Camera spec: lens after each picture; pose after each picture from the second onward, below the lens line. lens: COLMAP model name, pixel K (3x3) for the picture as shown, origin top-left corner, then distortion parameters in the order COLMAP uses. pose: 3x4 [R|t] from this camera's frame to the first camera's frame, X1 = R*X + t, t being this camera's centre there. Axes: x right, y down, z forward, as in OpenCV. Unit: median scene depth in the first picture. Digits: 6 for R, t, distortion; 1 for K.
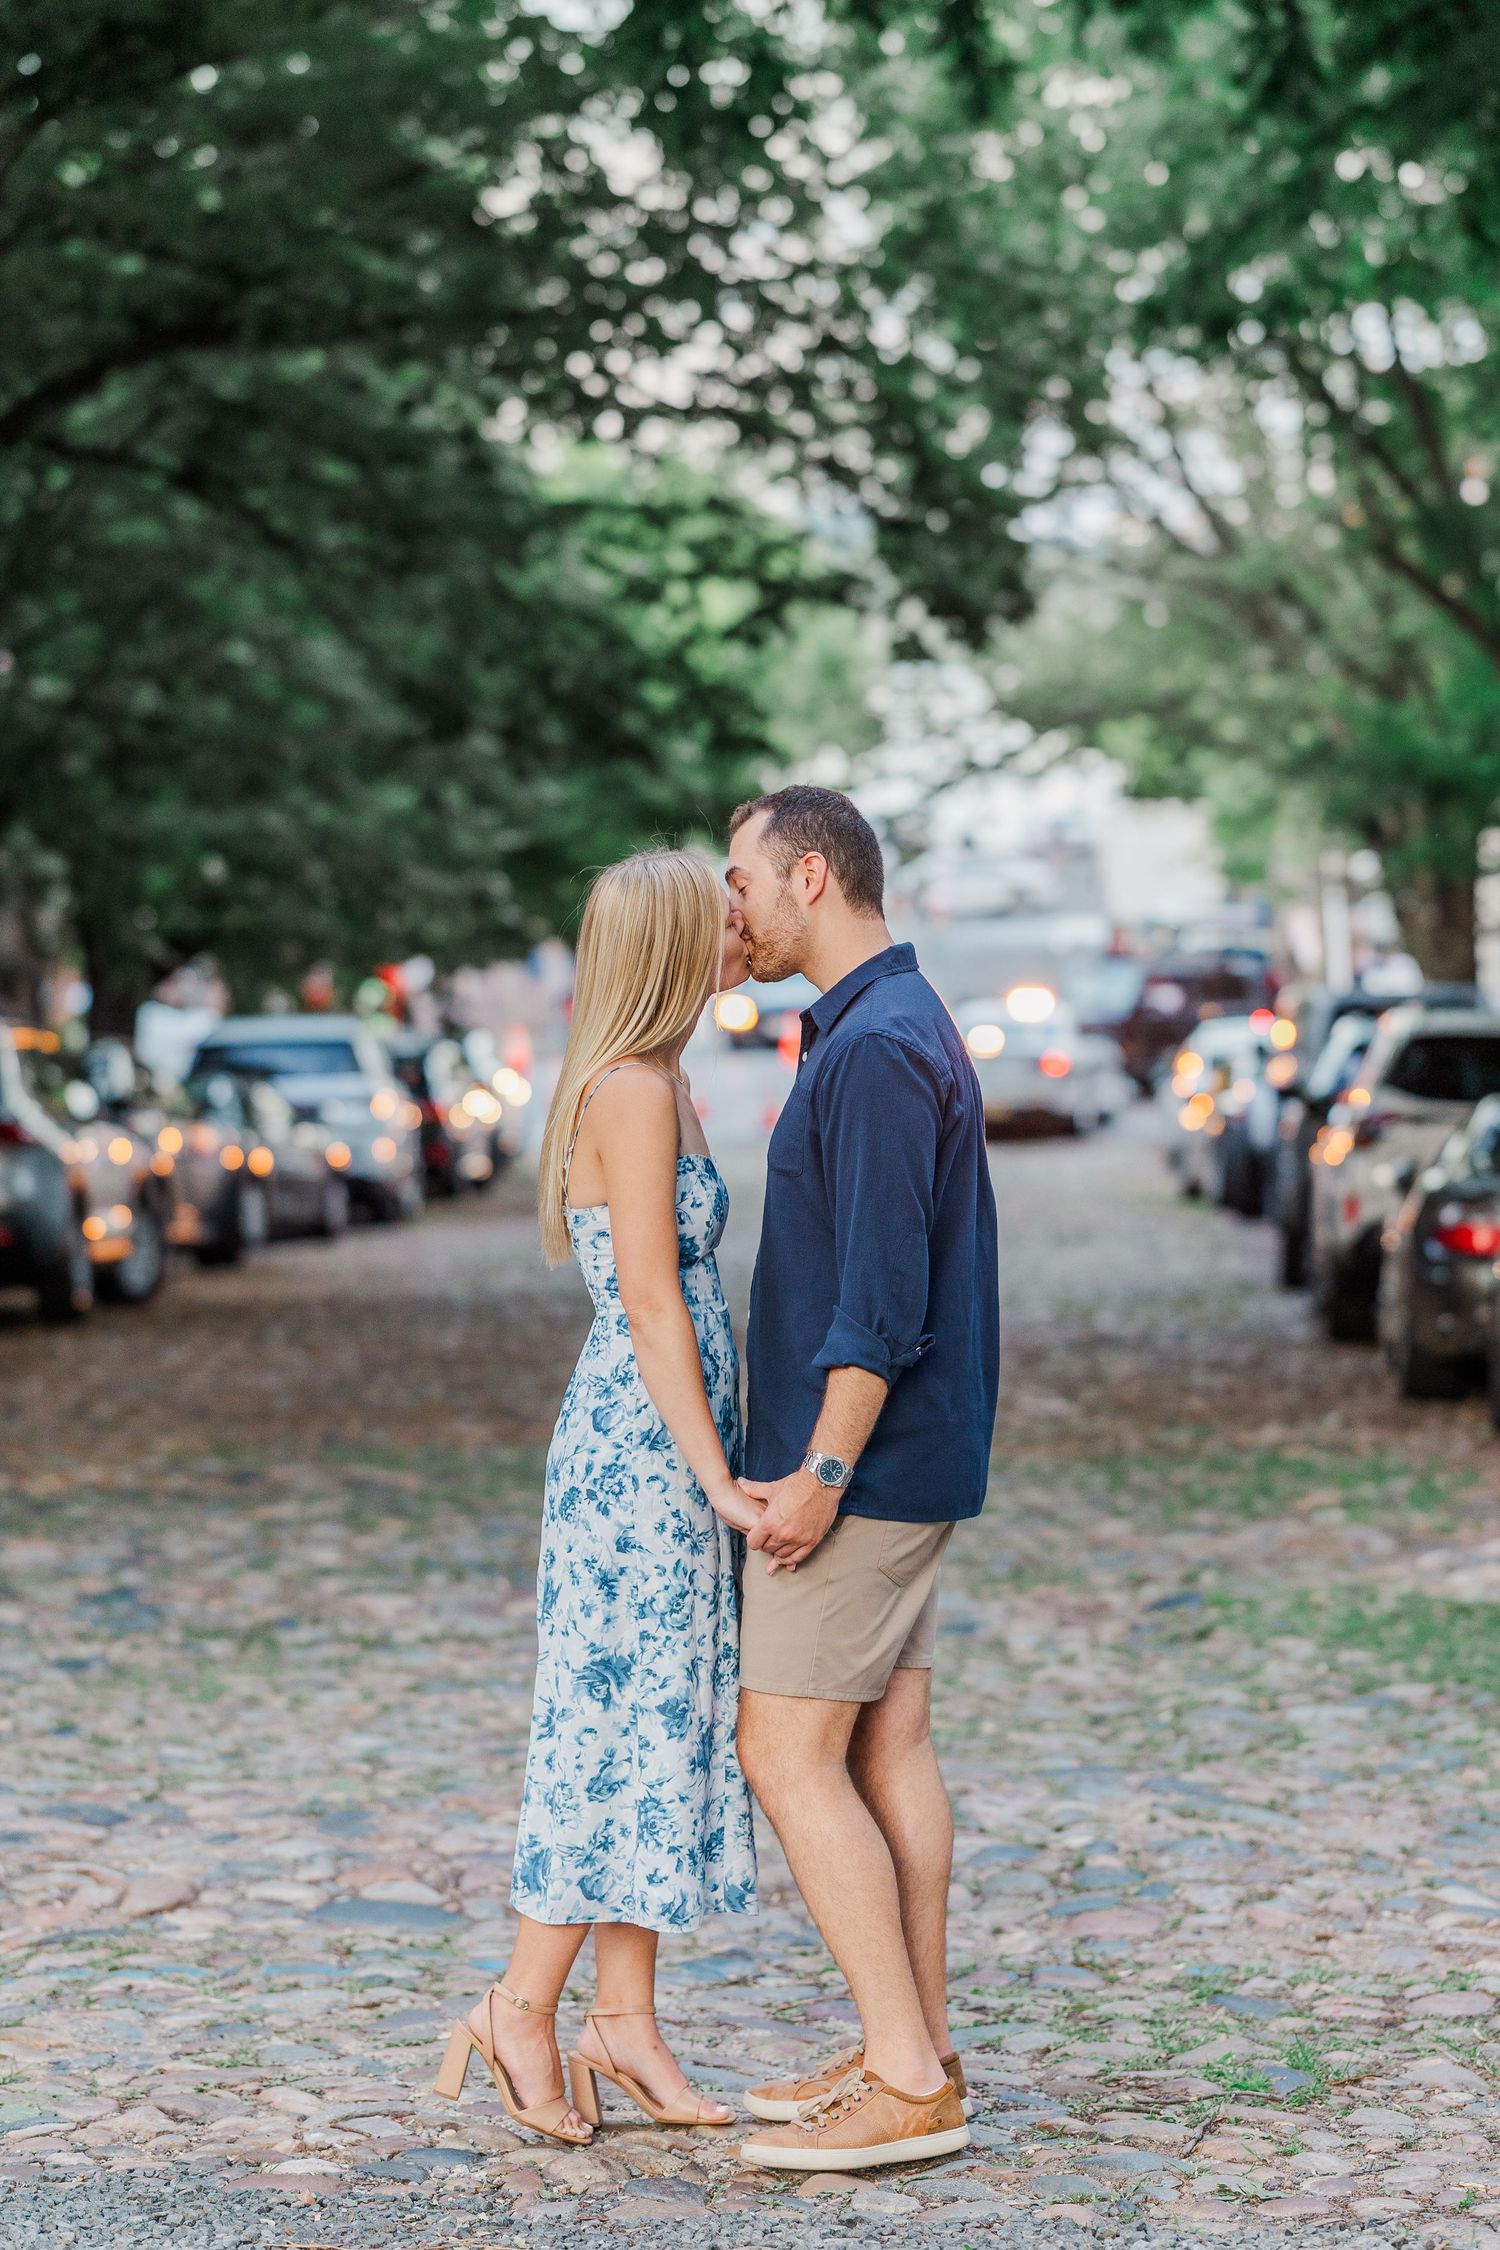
lens RADIAL K [[5778.5, 0, 802.7], [0, 5778.5, 1064.6], [0, 0, 1]] dist [0.006602, 0.149042]
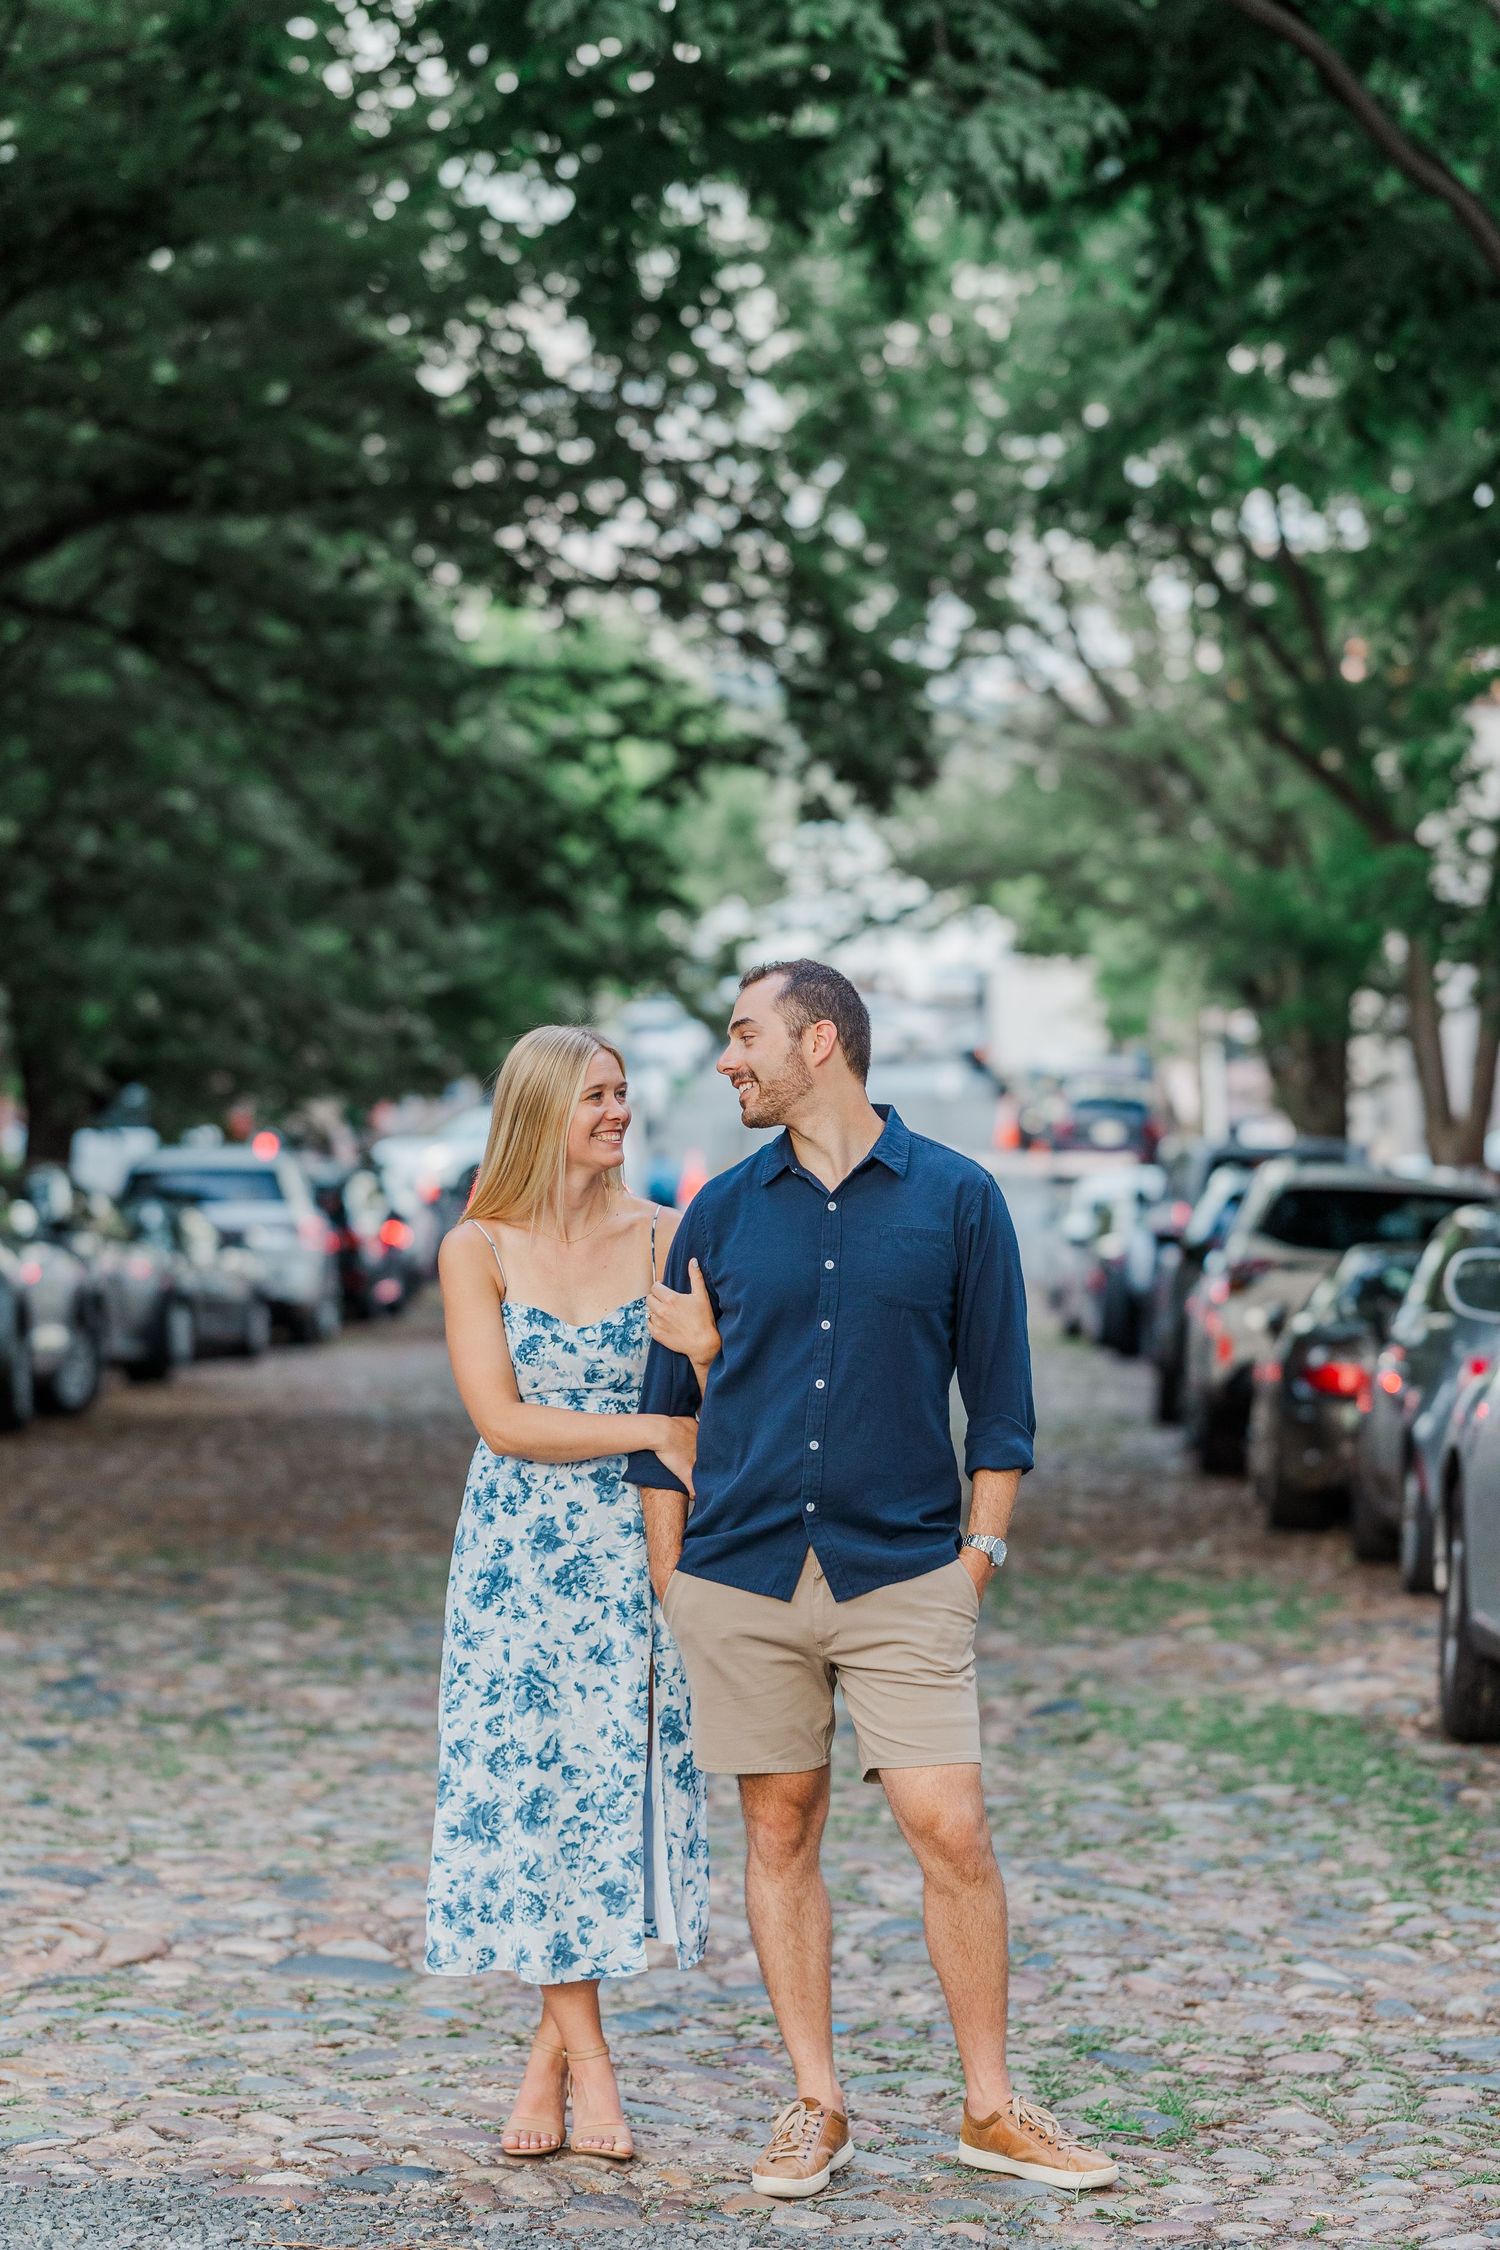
lens RADIAL K [[5597.6, 0, 715.8], [0, 5597.6, 1135.5], [0, 0, 1]] dist [0.012558, 0.158411]
pose [[0.999769, 0.021152, 0.003870, -0.005479], [-0.021105, 0.999710, -0.011600, -0.000689], [-0.004114, 0.011515, 0.999925, -0.047127]]
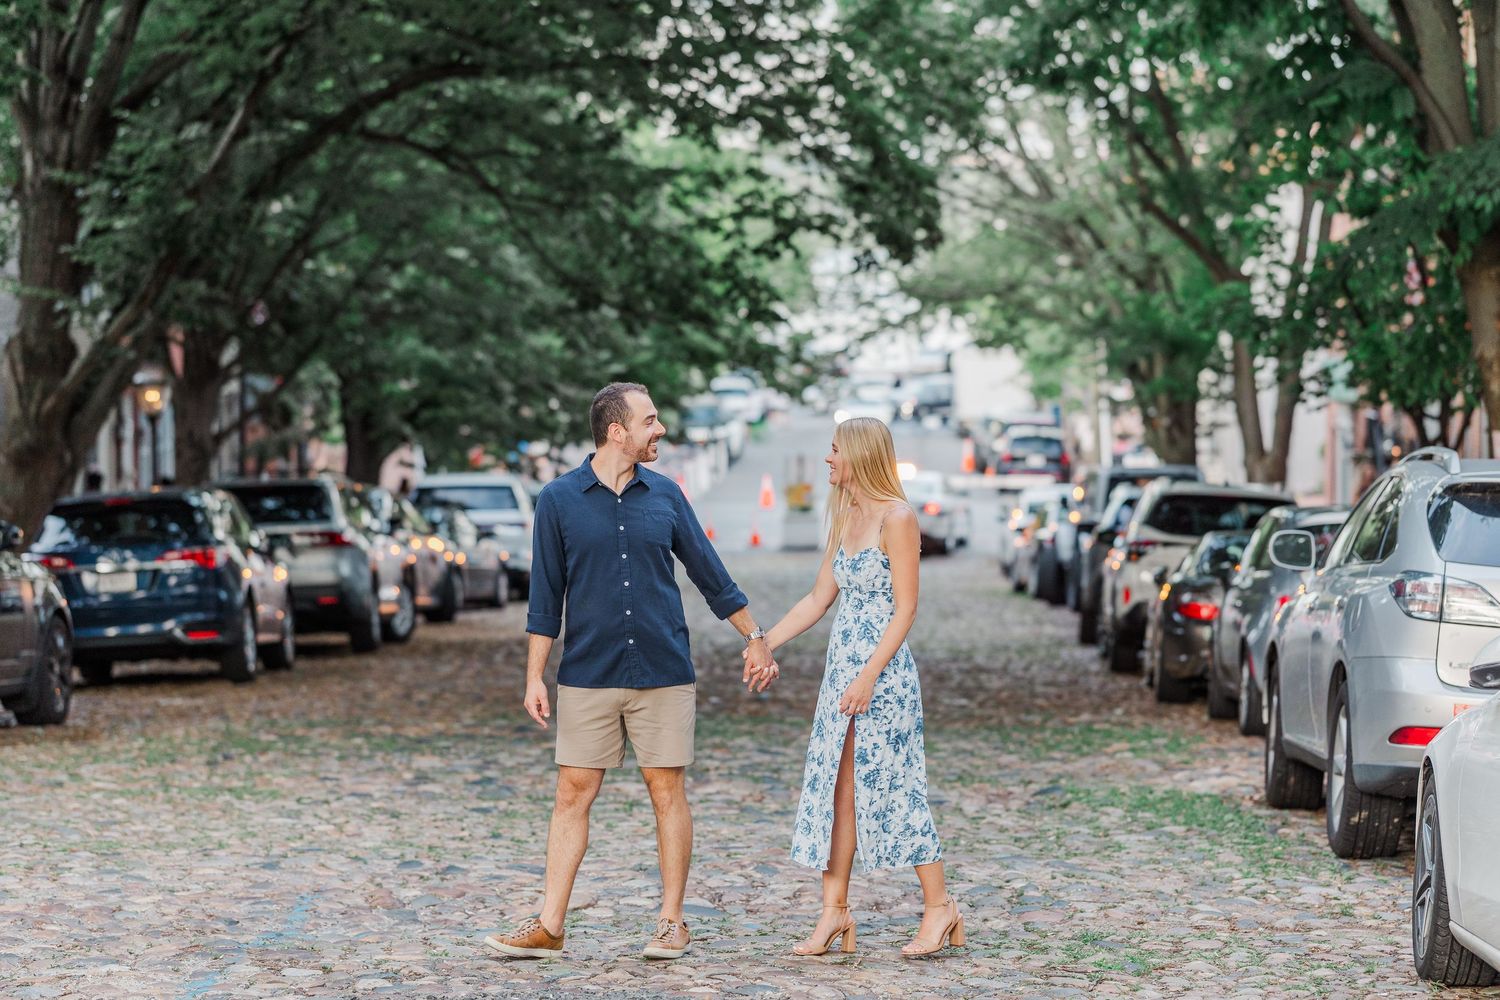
lens RADIAL K [[3889.8, 0, 750.0], [0, 3889.8, 500.0], [0, 0, 1]] dist [0.058153, 0.285938]
pose [[0.999843, 0.016881, 0.005434, -0.040256], [-0.016872, 0.999856, -0.001696, 0.000457], [-0.005462, 0.001604, 0.999984, -0.270461]]
